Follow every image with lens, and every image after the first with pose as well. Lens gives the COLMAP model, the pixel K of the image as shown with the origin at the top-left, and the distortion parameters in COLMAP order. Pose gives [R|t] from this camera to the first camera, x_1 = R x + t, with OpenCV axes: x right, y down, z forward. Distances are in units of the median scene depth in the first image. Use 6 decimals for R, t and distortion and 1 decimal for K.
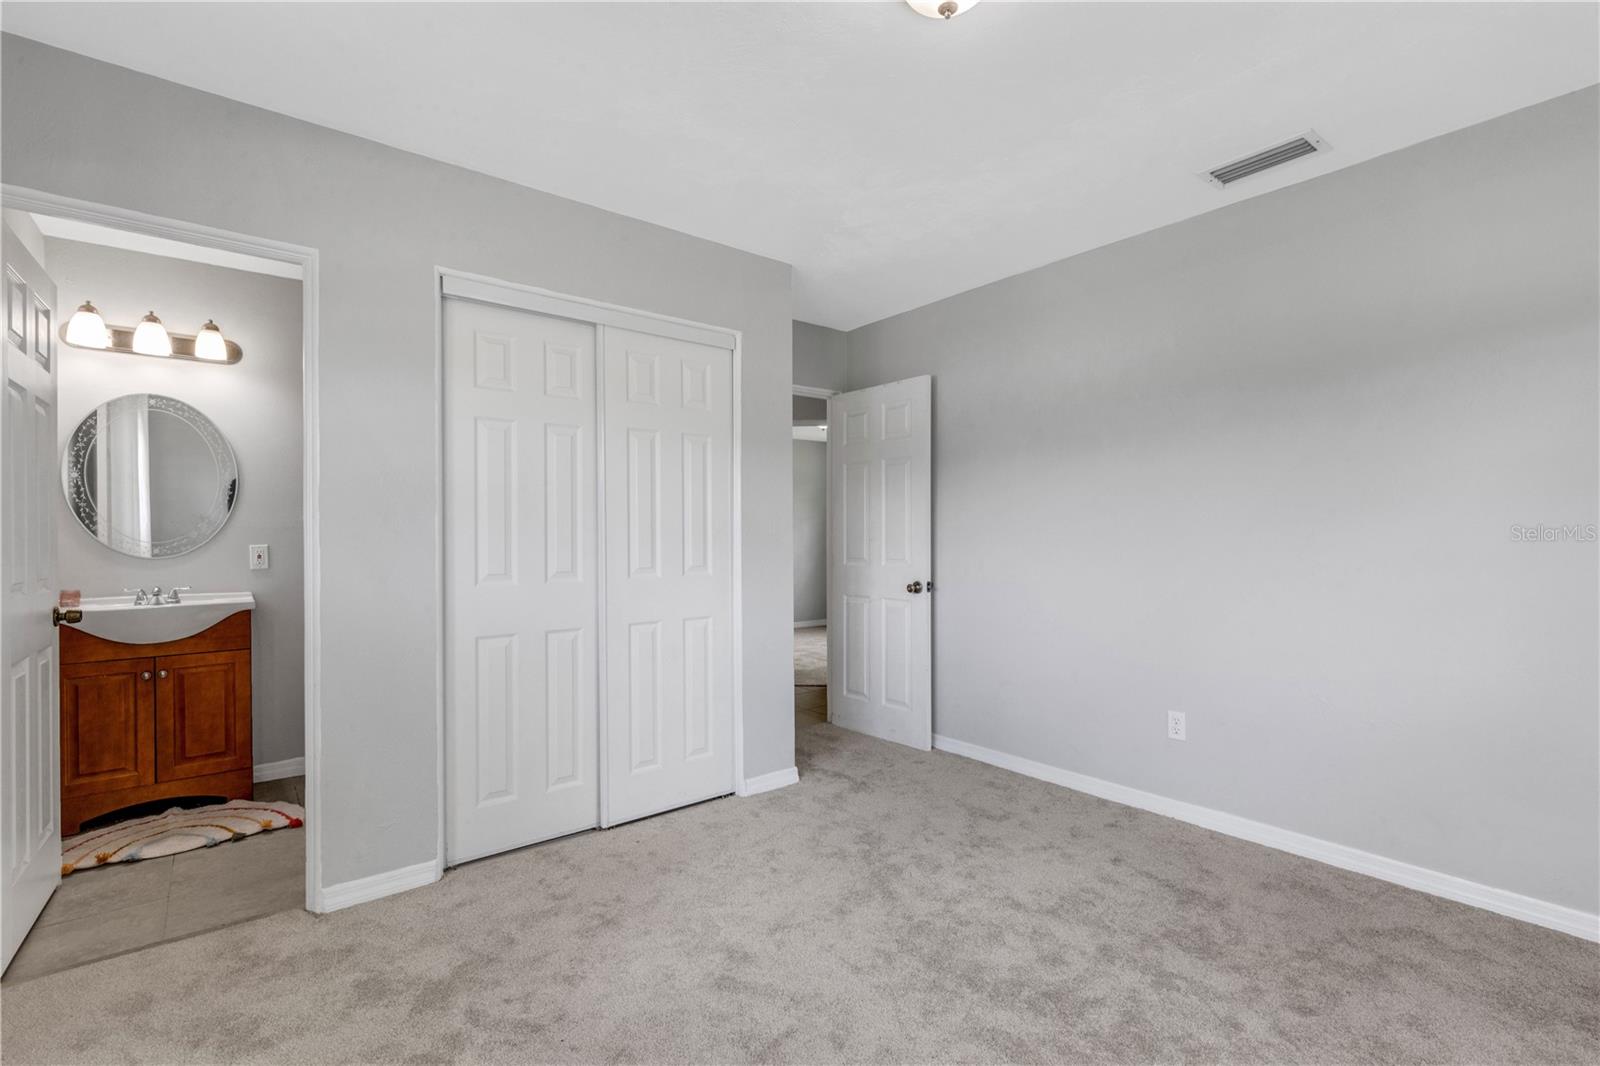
lens RADIAL K [[727.6, 0, 805.4], [0, 727.6, 541.5], [0, 0, 1]] dist [0.005013, -0.000354]
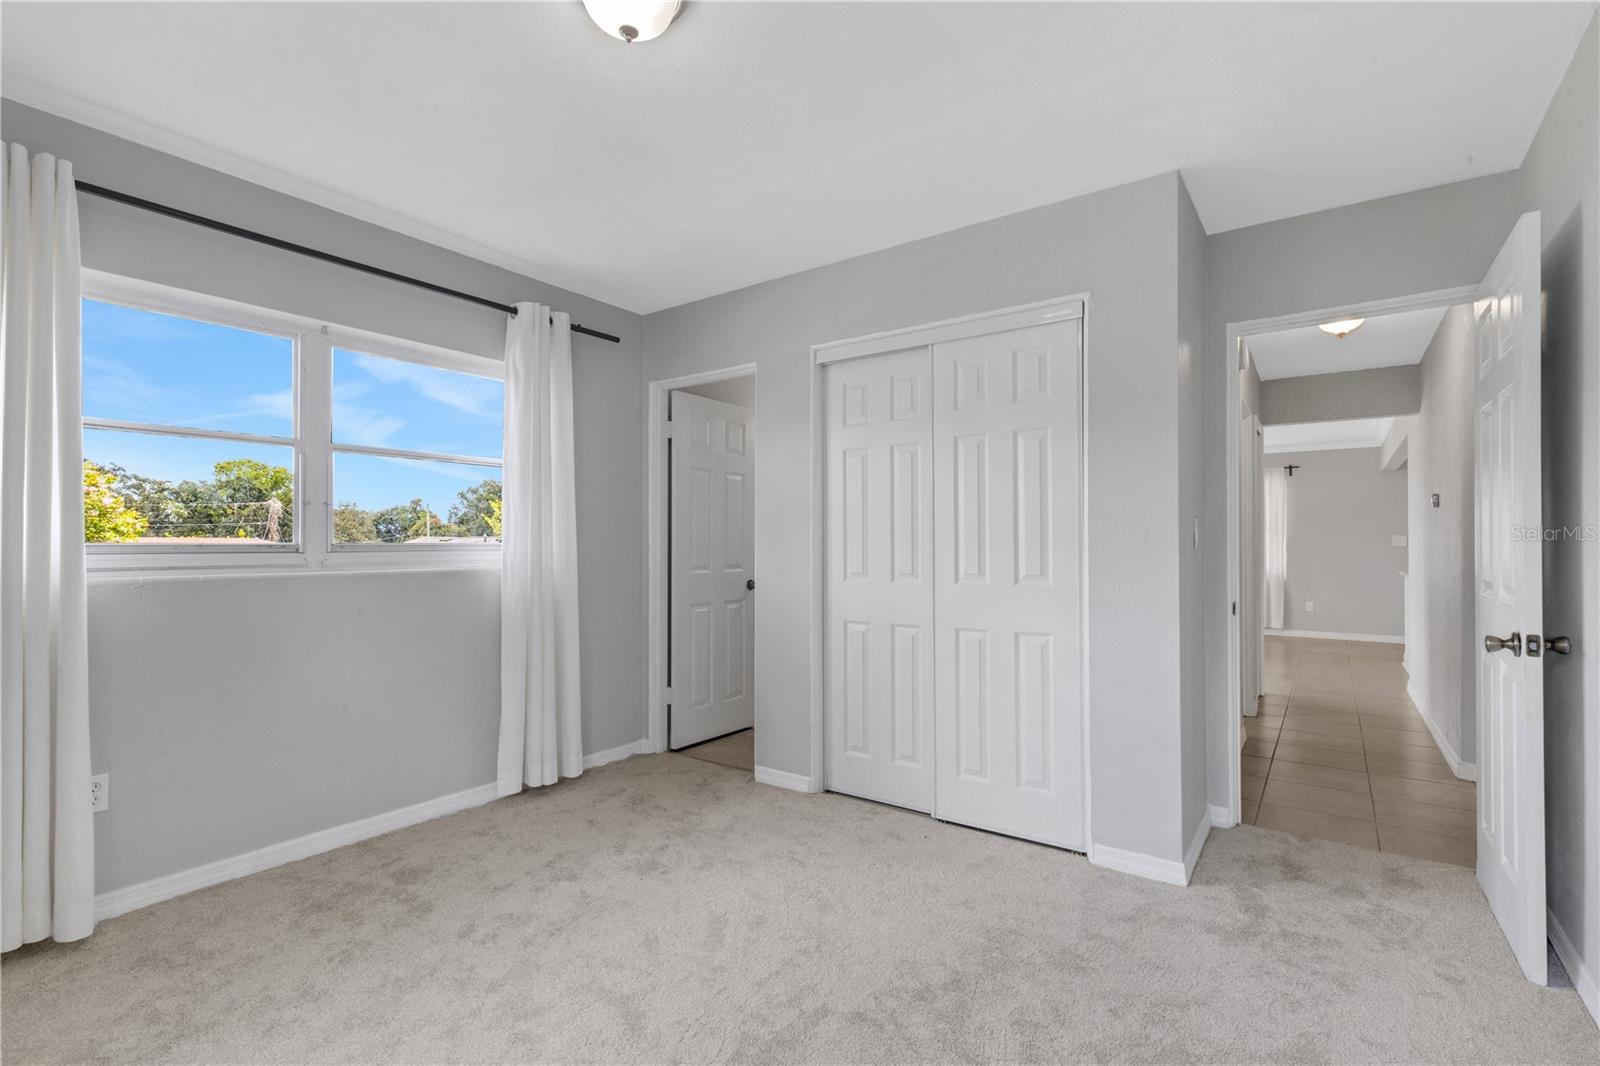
lens RADIAL K [[727.6, 0, 793.9], [0, 727.6, 530.9], [0, 0, 1]] dist [0.005013, -0.000354]
pose [[0.253129, -0.011740, -0.967361, 0.650263], [-0.002973, 0.999912, -0.012913, -0.007974], [0.967428, 0.006144, 0.253072, 0.495653]]
